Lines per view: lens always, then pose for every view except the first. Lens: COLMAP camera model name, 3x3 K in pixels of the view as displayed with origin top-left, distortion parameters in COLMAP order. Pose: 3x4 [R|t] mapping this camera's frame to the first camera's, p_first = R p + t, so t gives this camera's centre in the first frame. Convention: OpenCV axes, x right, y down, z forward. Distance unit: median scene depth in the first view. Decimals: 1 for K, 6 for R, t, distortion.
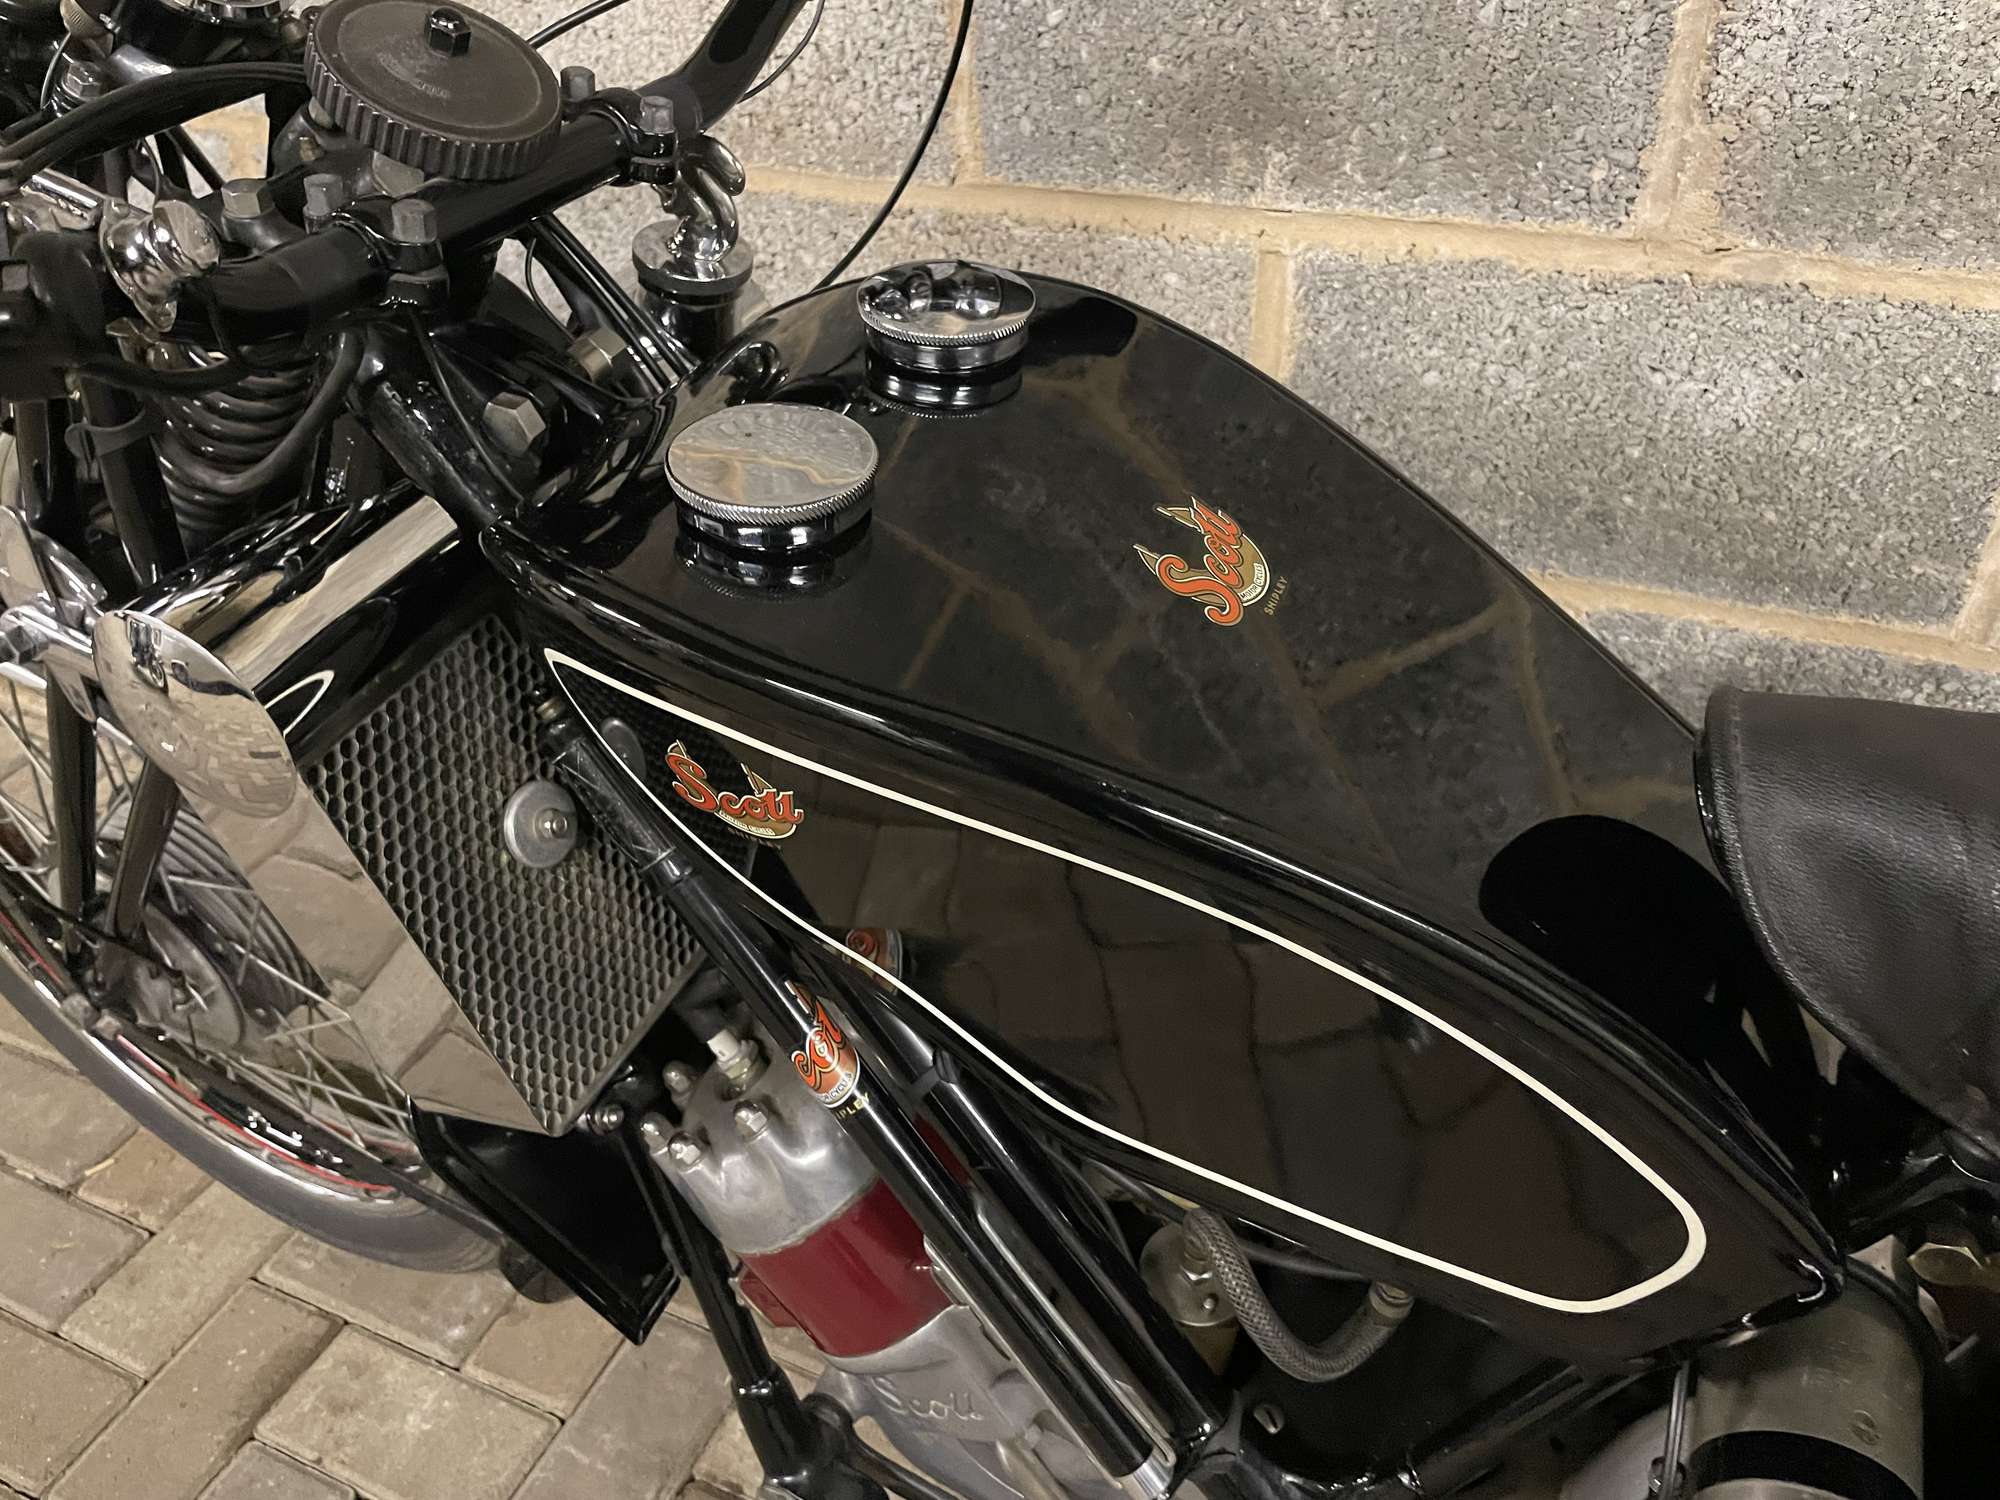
lens RADIAL K [[1523.4, 0, 985.1], [0, 1523.4, 712.4], [0, 0, 1]] dist [0.088722, -0.130929]
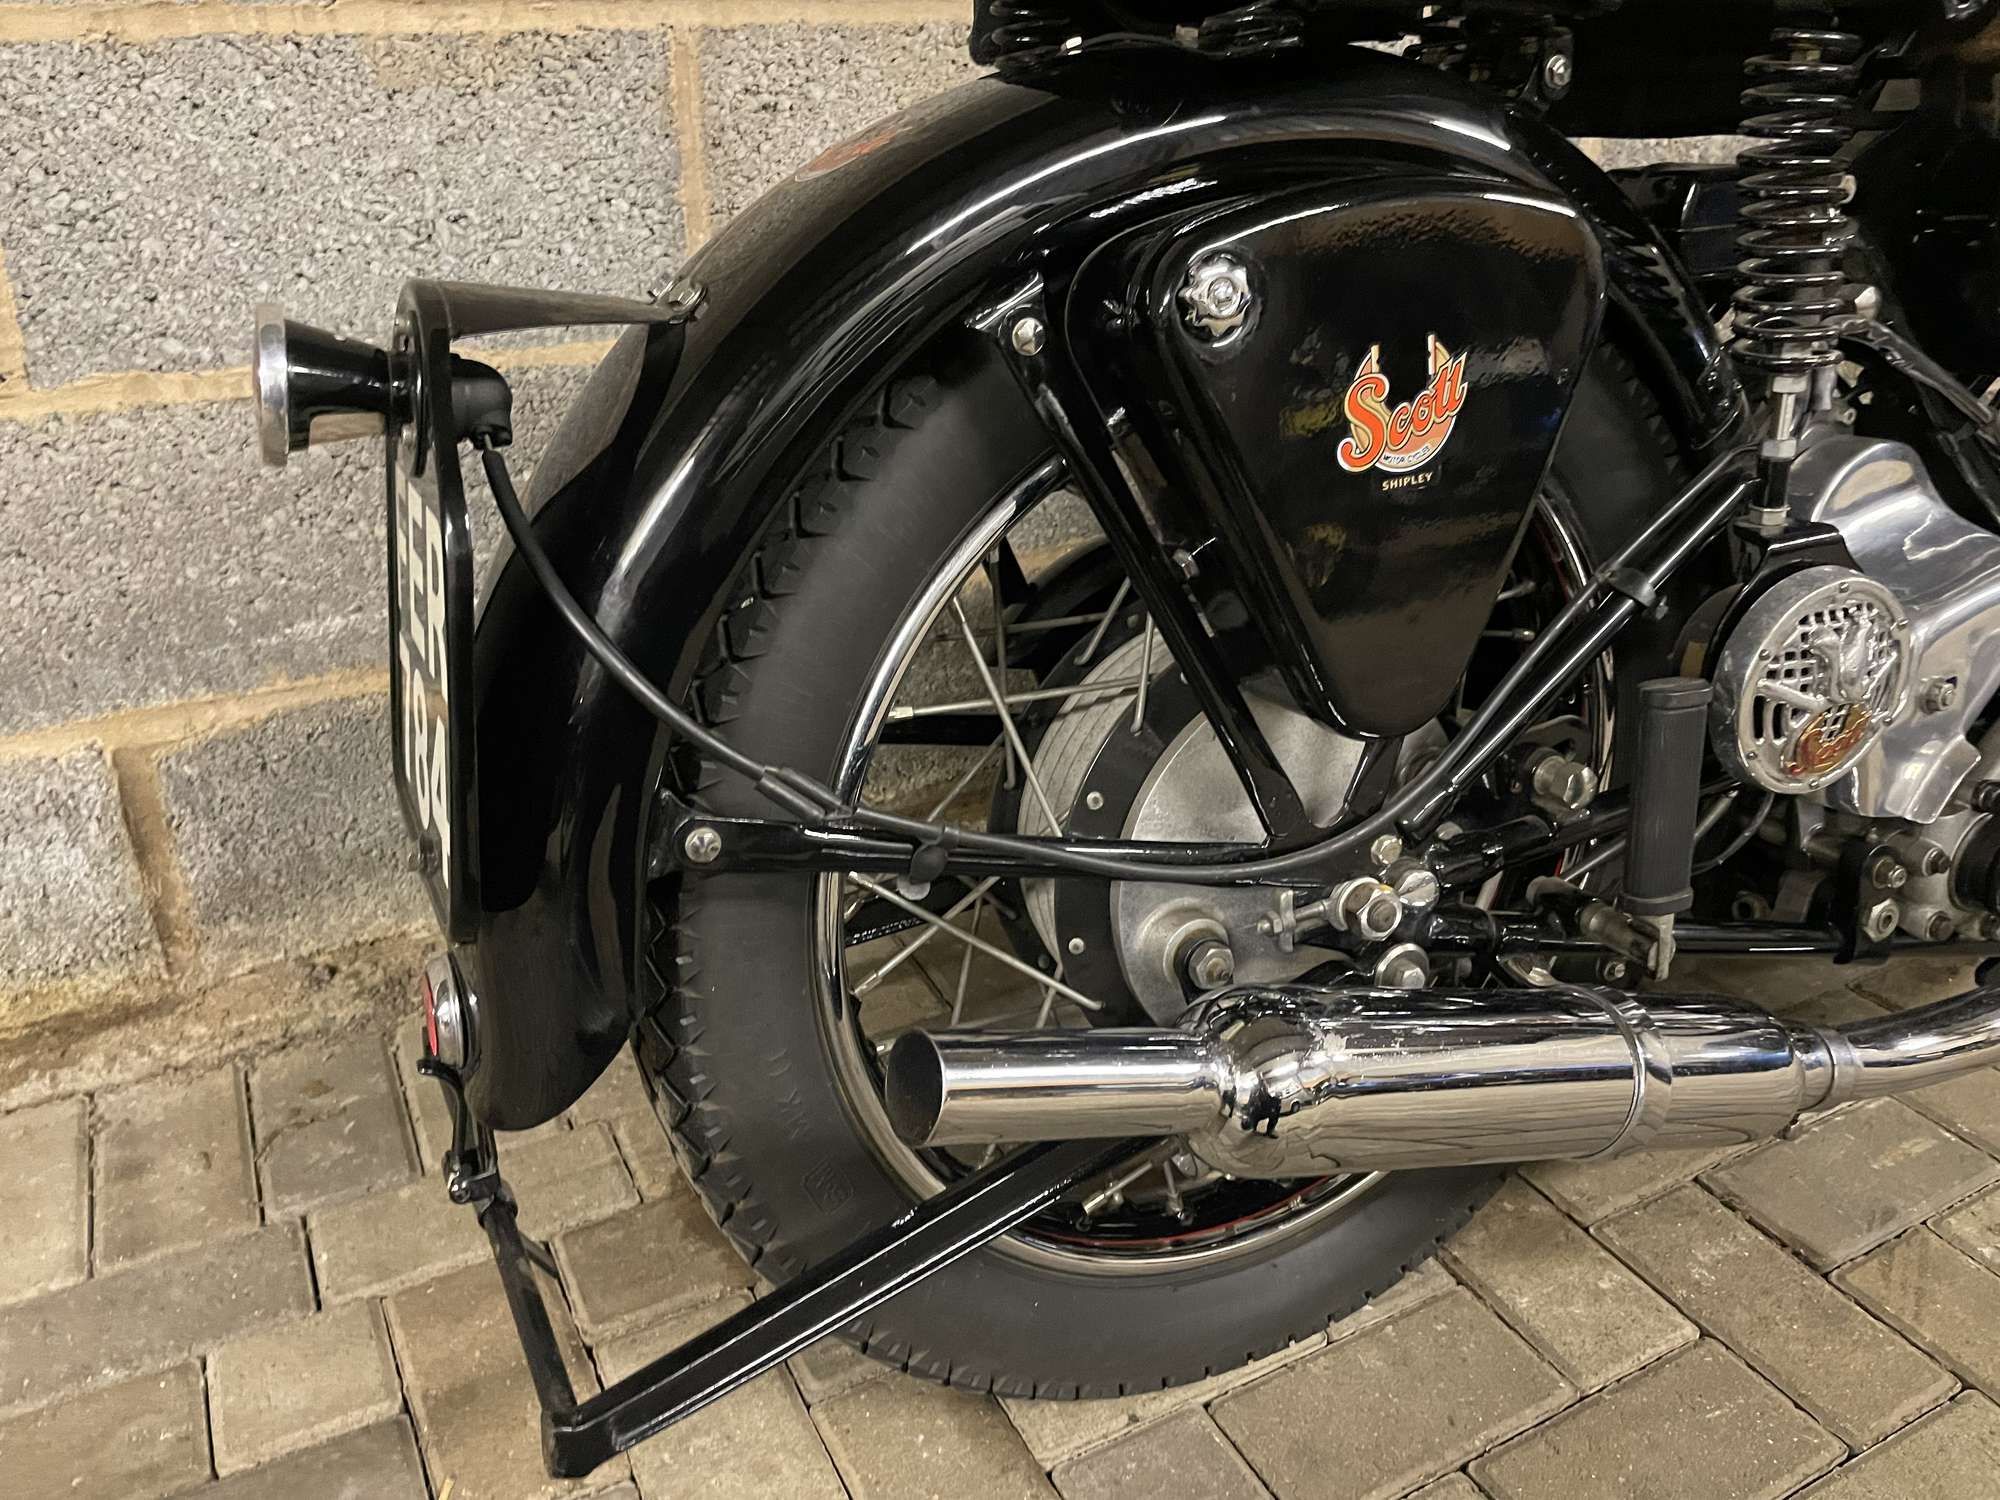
lens RADIAL K [[1544.2, 0, 1000.8], [0, 1544.2, 734.5], [0, 0, 1]] dist [0.081608, -0.124853]
pose [[0.617921, -0.321702, 0.717413, -1.022771], [0.419815, 0.906499, 0.044897, 0.091771], [-0.664777, 0.273438, 0.695200, 0.395451]]
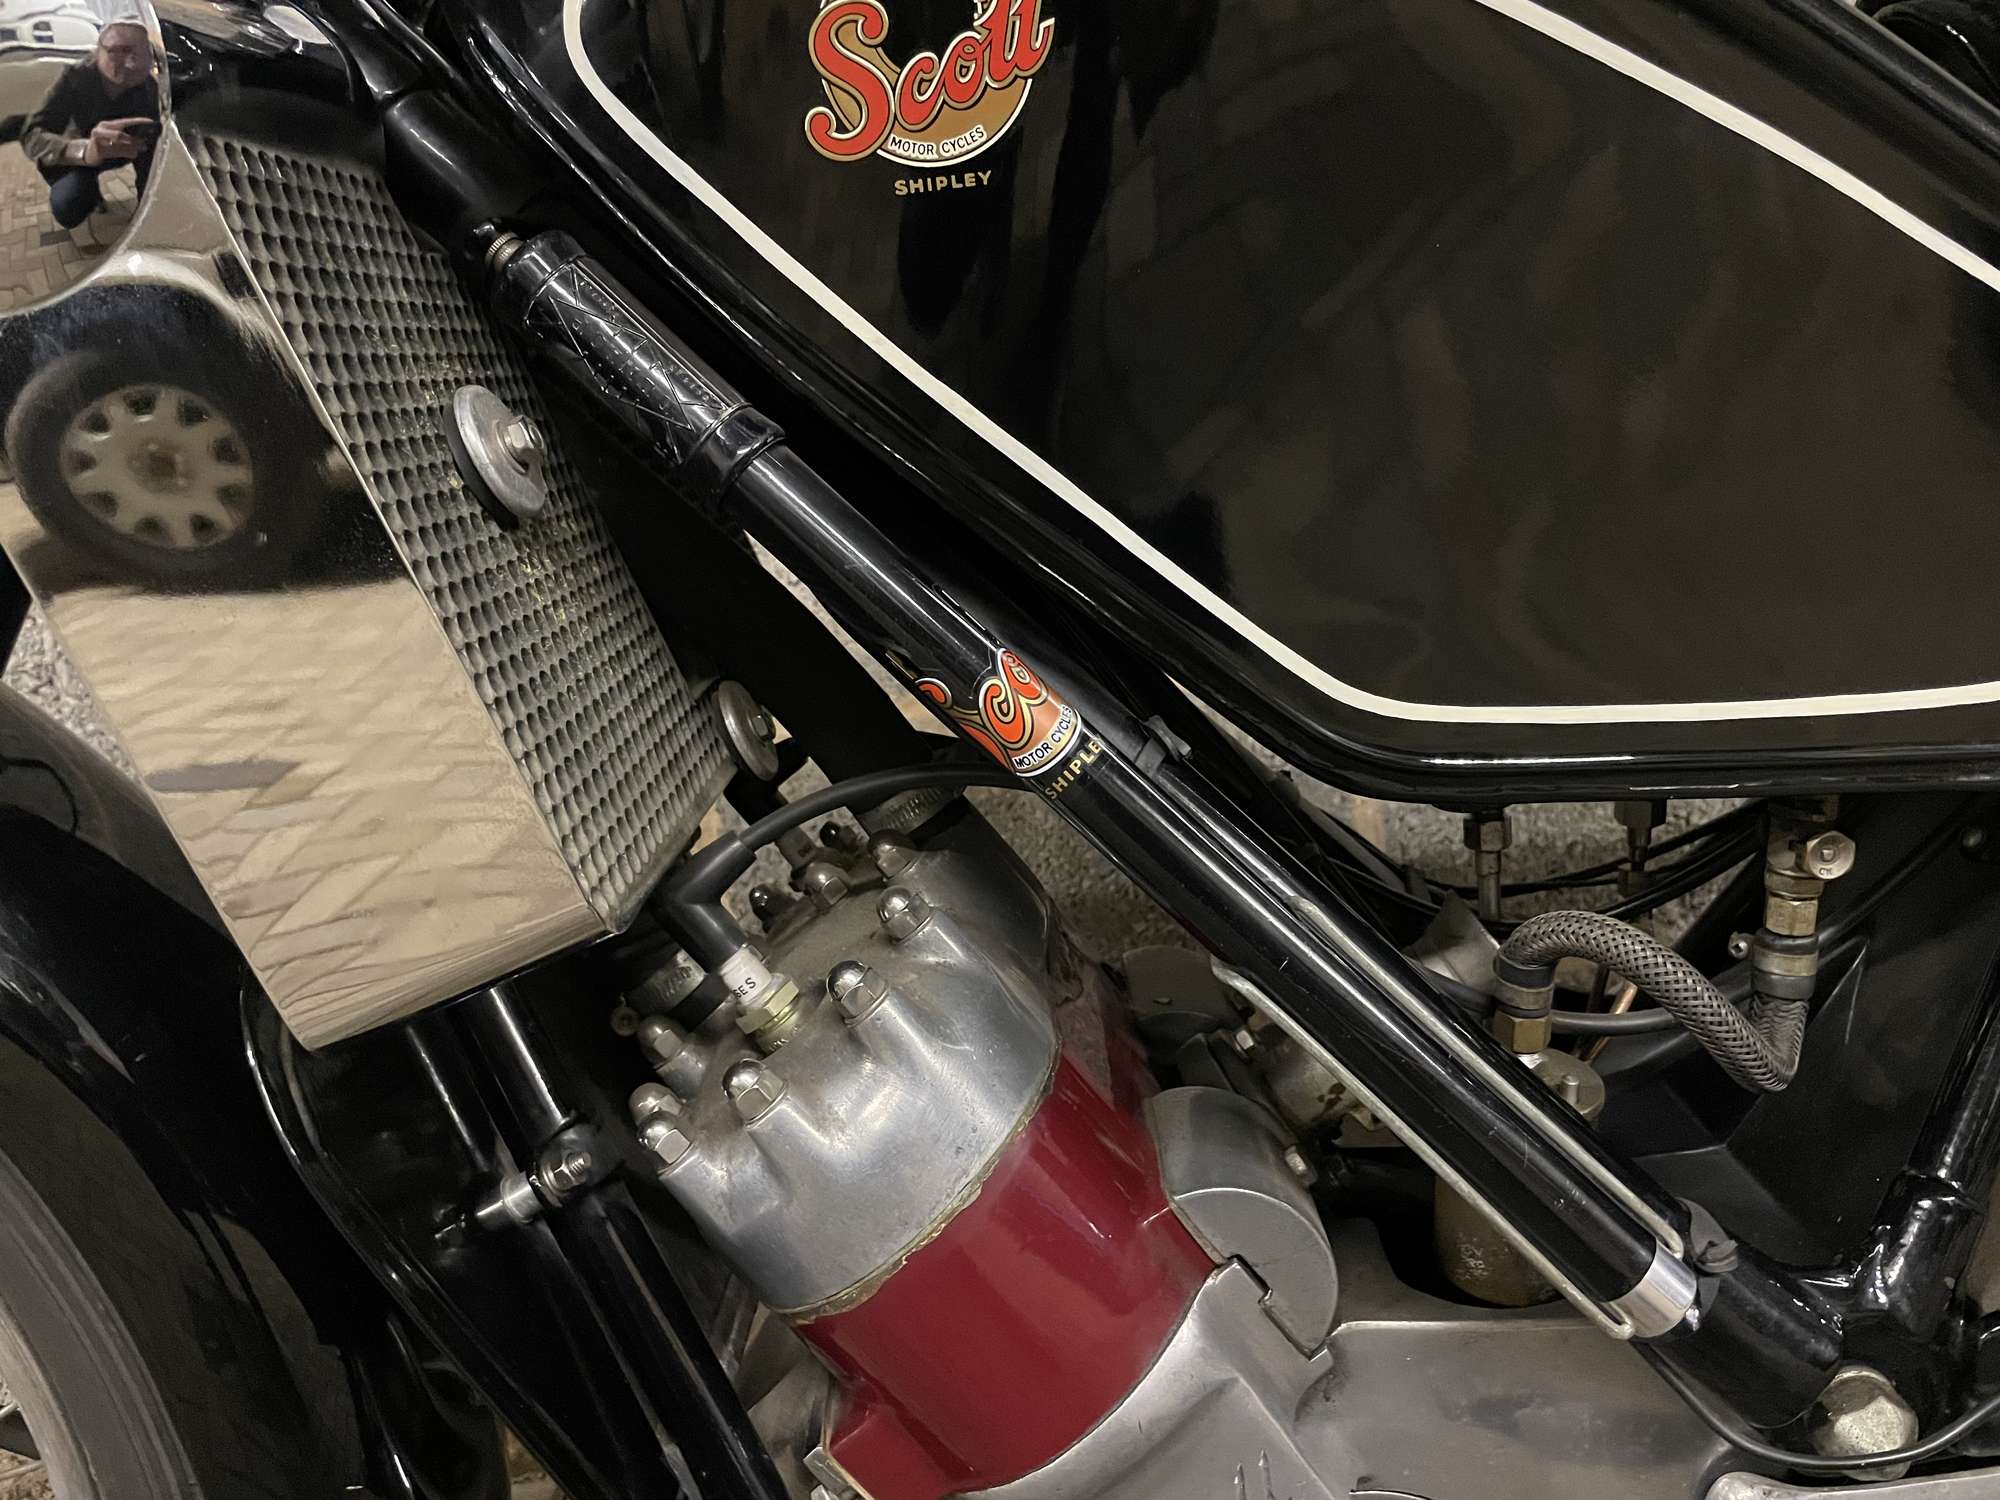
lens RADIAL K [[1532.9, 0, 1017.3], [0, 1532.9, 720.8], [0, 0, 1]] dist [0.081299, -0.129783]
pose [[0.909489, -0.134448, 0.393386, -0.217778], [0.301127, 0.865446, -0.400407, 0.295874], [-0.286621, 0.482625, 0.827600, 0.282107]]
